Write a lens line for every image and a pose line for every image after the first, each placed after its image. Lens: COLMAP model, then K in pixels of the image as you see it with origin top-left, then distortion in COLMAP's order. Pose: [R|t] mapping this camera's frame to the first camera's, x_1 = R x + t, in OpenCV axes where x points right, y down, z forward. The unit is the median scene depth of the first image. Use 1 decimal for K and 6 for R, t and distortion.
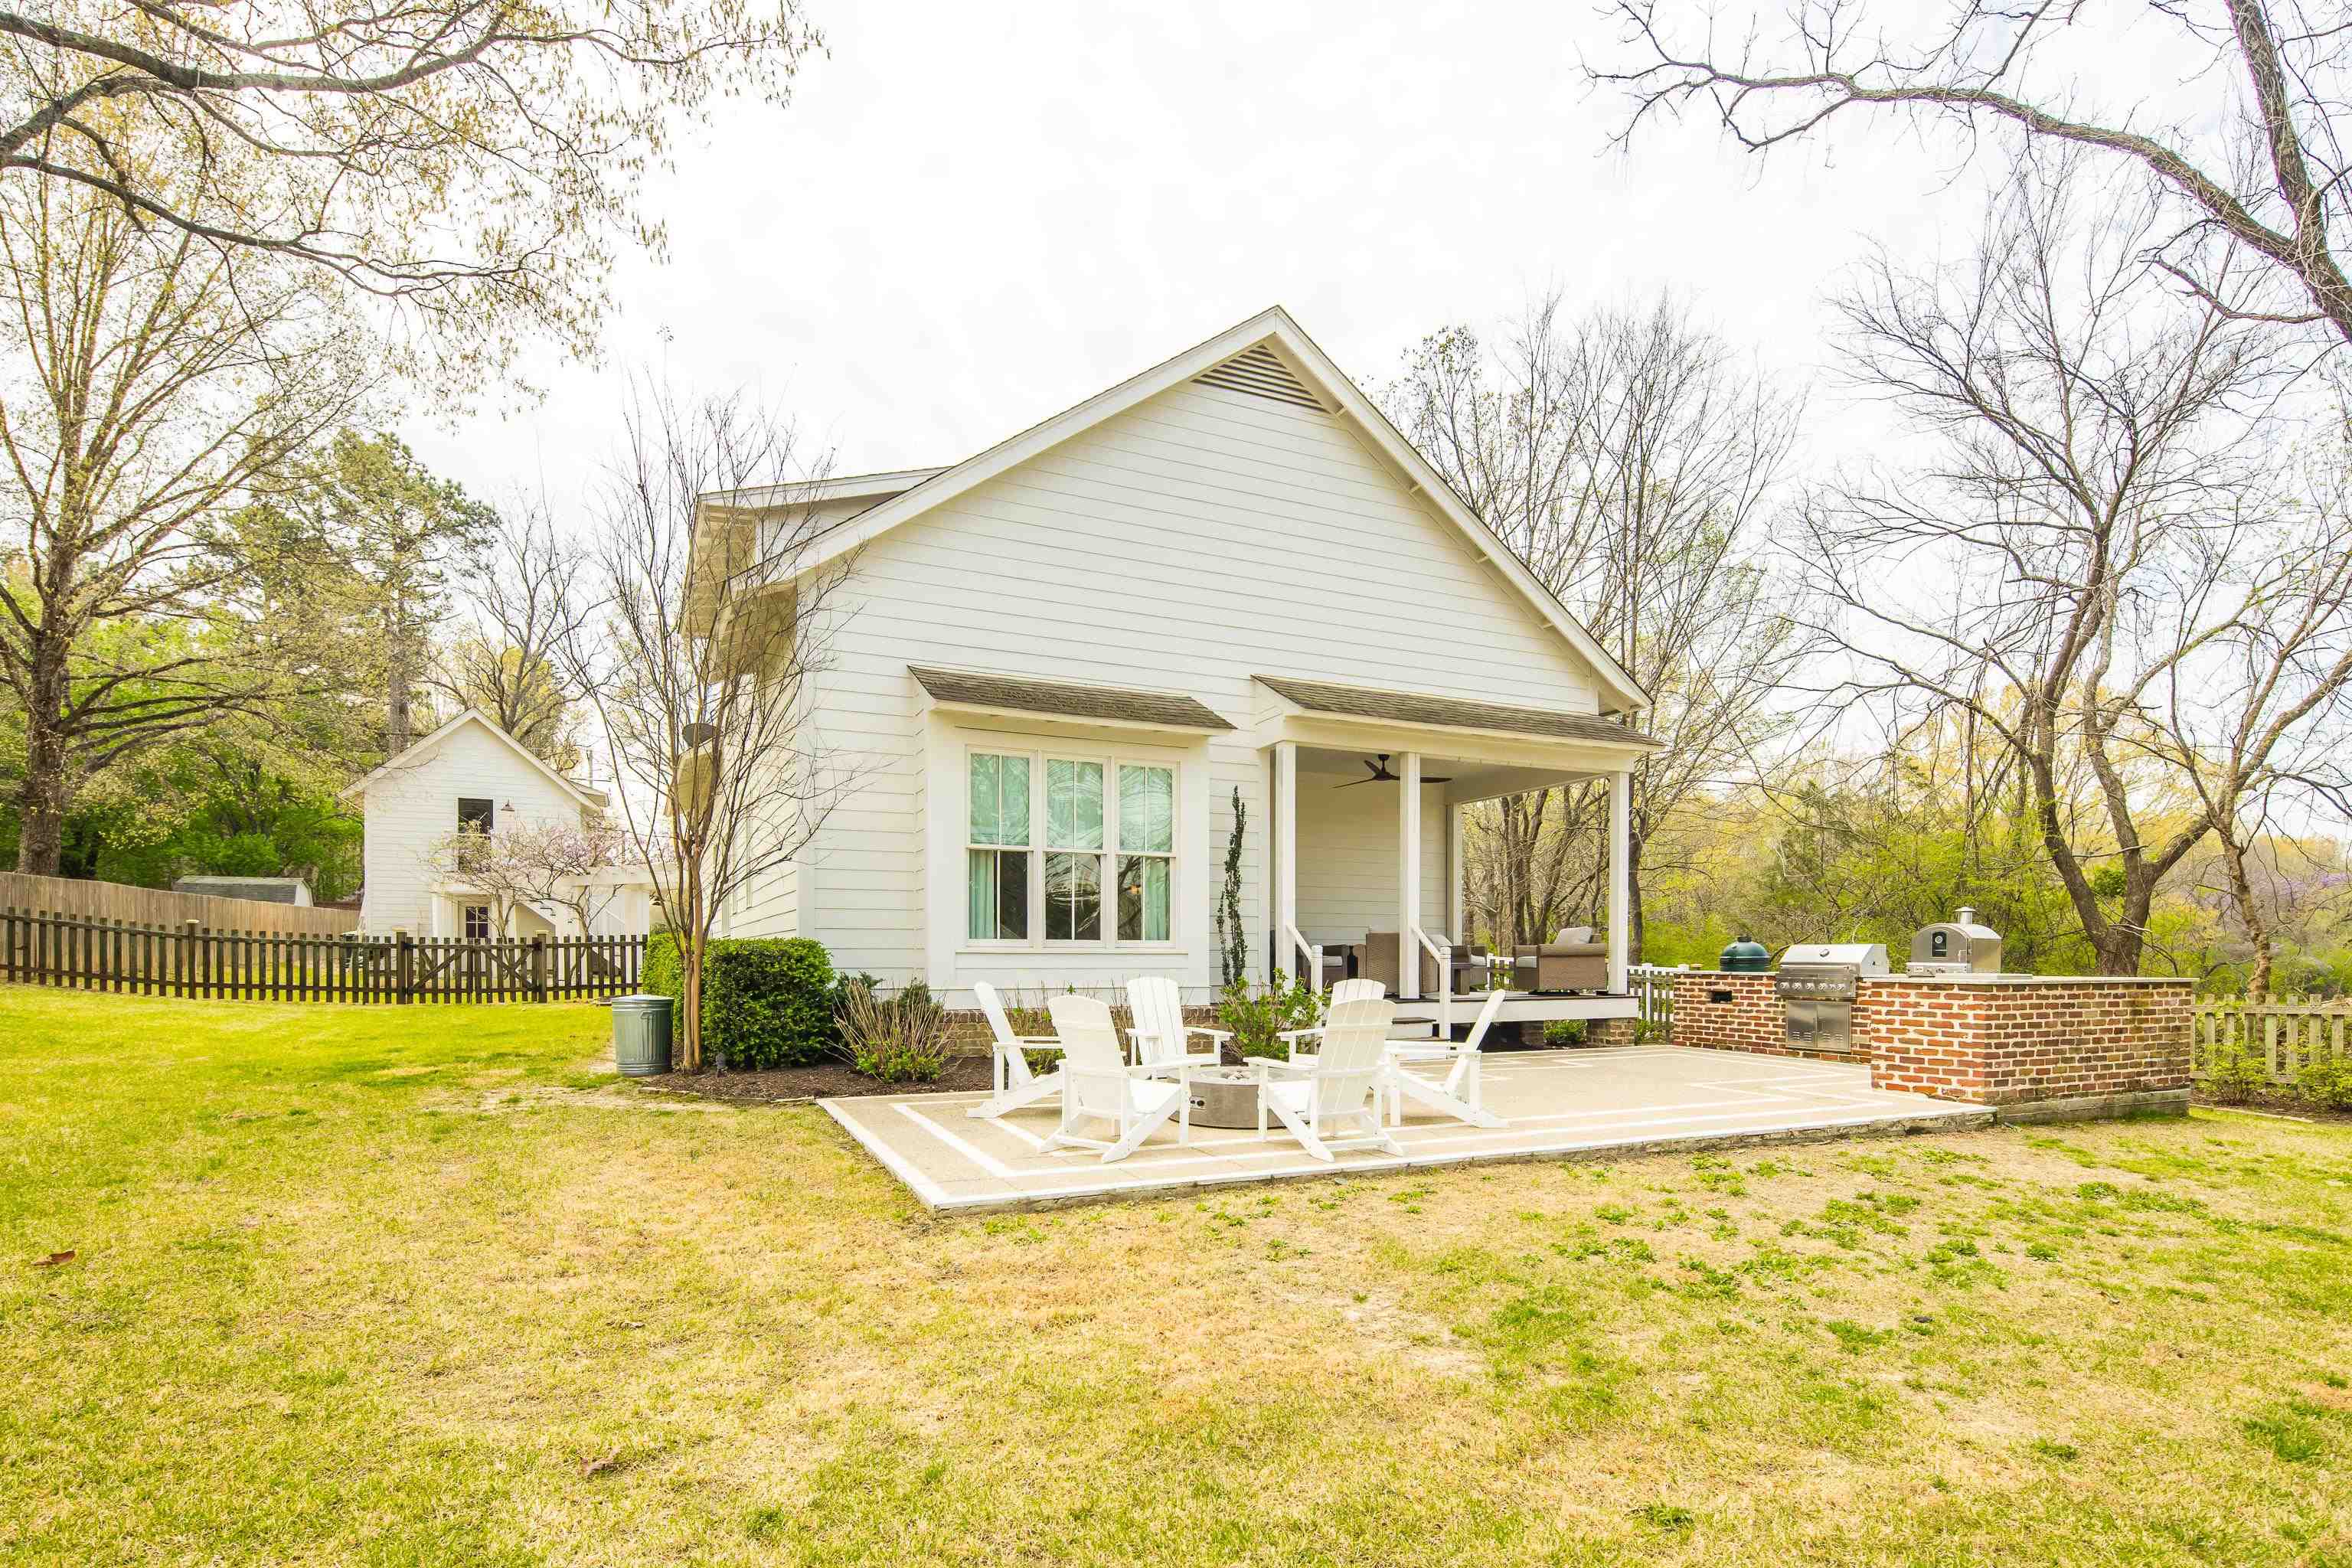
lens RADIAL K [[1172.5, 0, 1151.9], [0, 1172.5, 946.4], [0, 0, 1]] dist [0.000055, -0.000173]
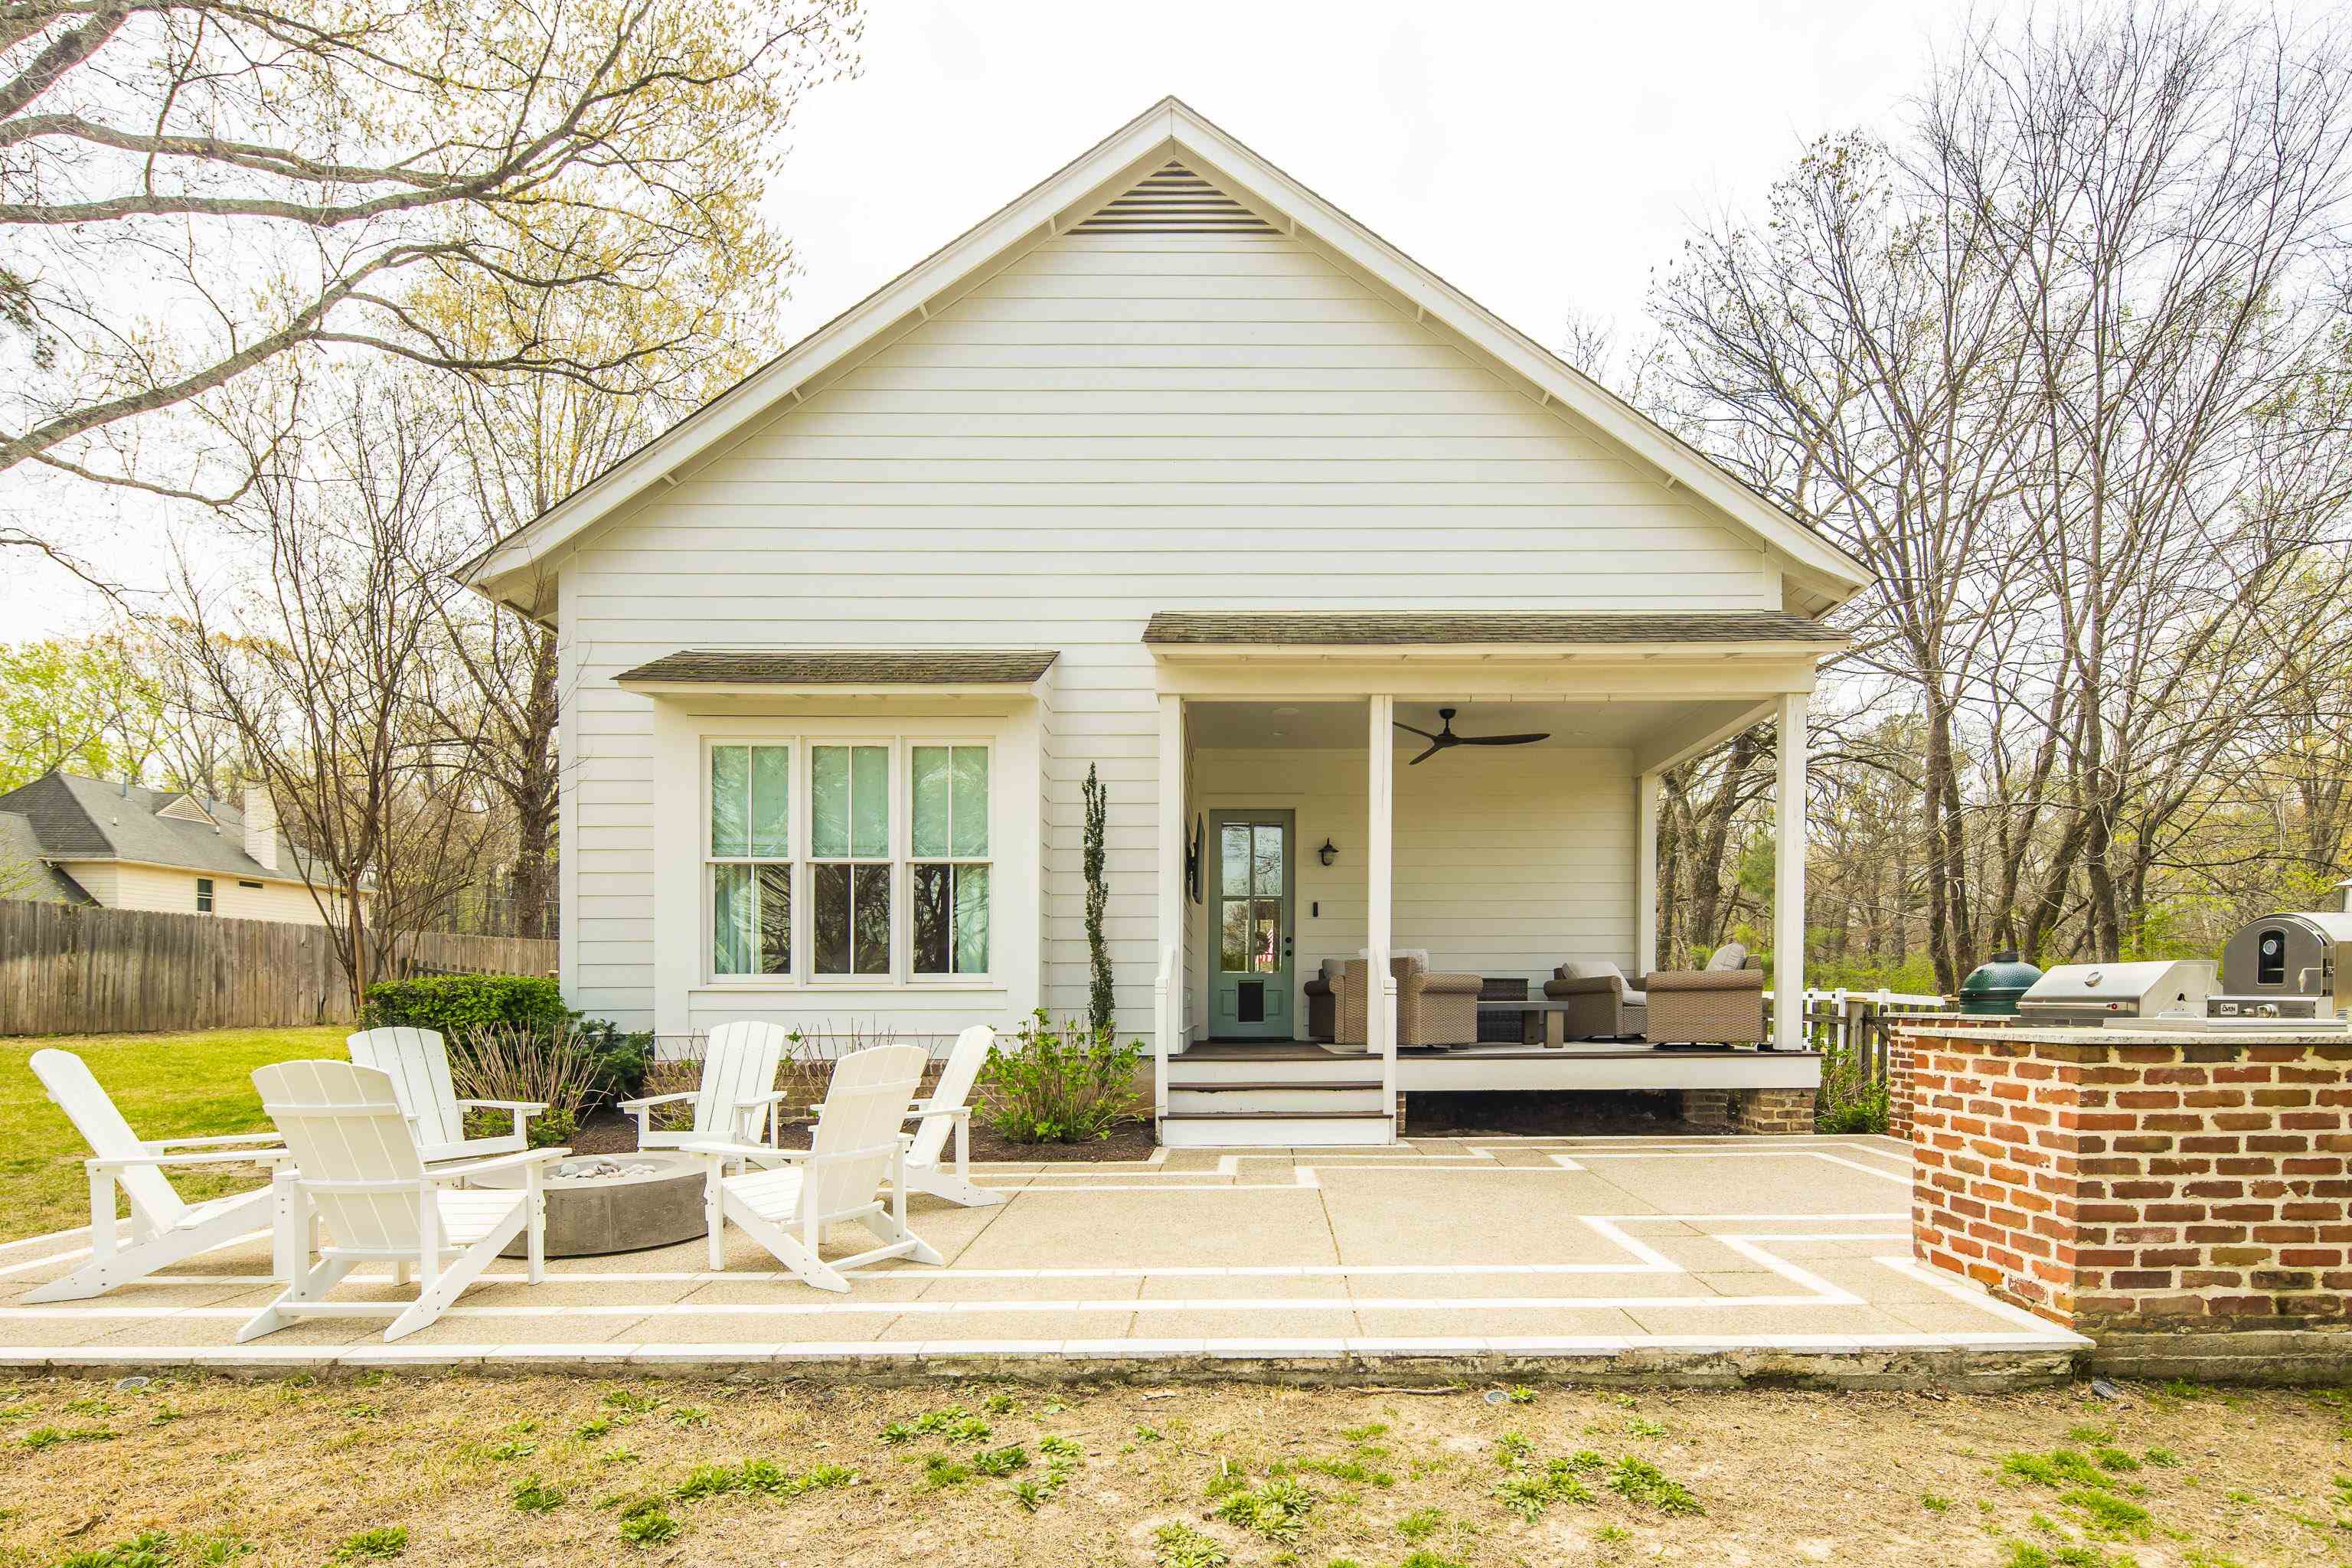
lens RADIAL K [[1160.8, 0, 1237.2], [0, 1160.8, 1000.8], [0, 0, 1]] dist [-0.001661, -0.000382]
pose [[0.909921, -0.005700, -0.414743, 0.567351], [0.009763, 0.999923, 0.007678, 0.010052], [0.414667, -0.011036, 0.909906, 0.461702]]
